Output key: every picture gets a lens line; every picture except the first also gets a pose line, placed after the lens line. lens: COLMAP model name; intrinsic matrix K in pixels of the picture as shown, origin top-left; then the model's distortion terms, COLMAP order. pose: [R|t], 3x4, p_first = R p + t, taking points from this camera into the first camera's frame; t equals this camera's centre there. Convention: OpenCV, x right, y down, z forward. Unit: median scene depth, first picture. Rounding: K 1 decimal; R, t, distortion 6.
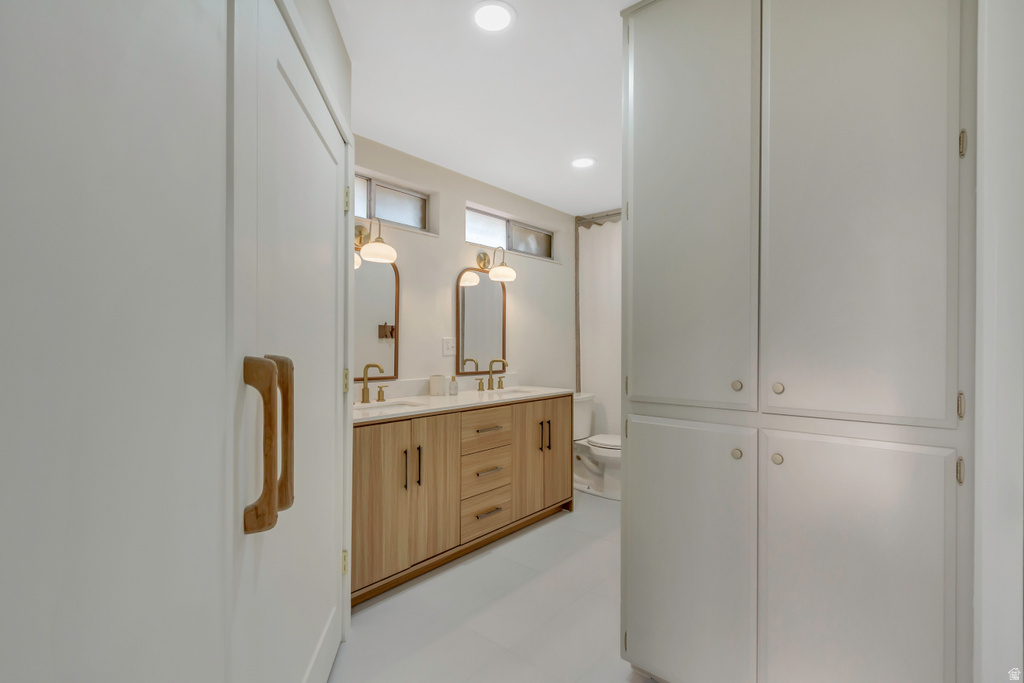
lens RADIAL K [[476.6, 0, 511.6], [0, 476.6, 342.9], [0, 0, 1]] dist [0.004080, 0.000030]
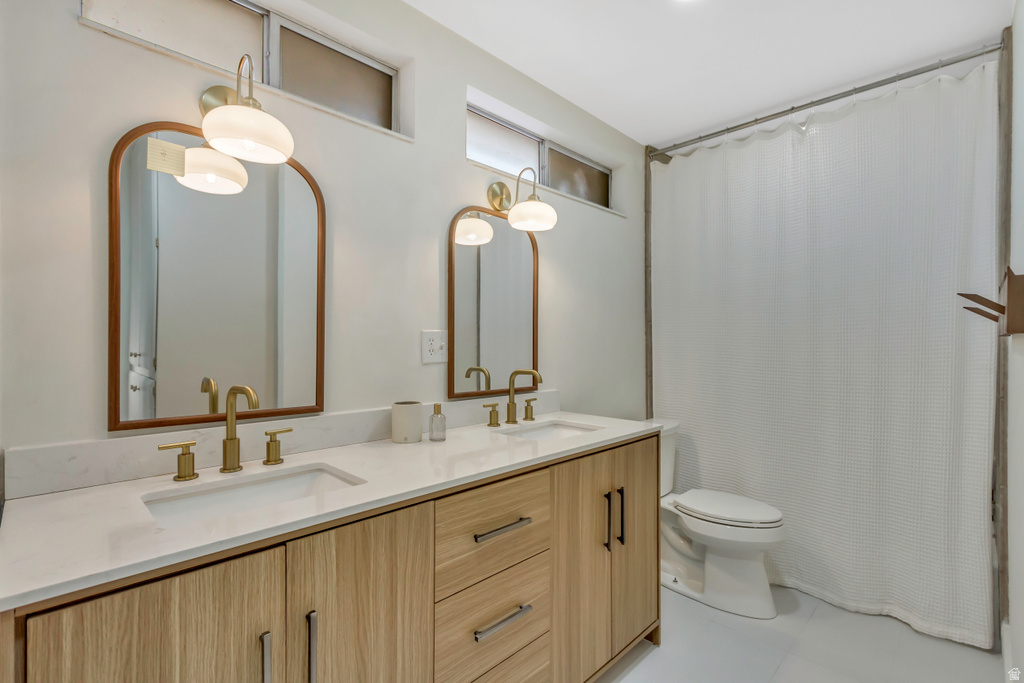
lens RADIAL K [[476.6, 0, 511.9], [0, 476.6, 342.4], [0, 0, 1]] dist [0.004080, 0.000030]
pose [[0.997857, -0.000491, -0.065425, -0.006876], [0.000591, 0.999999, 0.001499, 0.001727], [0.065424, -0.001535, 0.997856, 0.459369]]
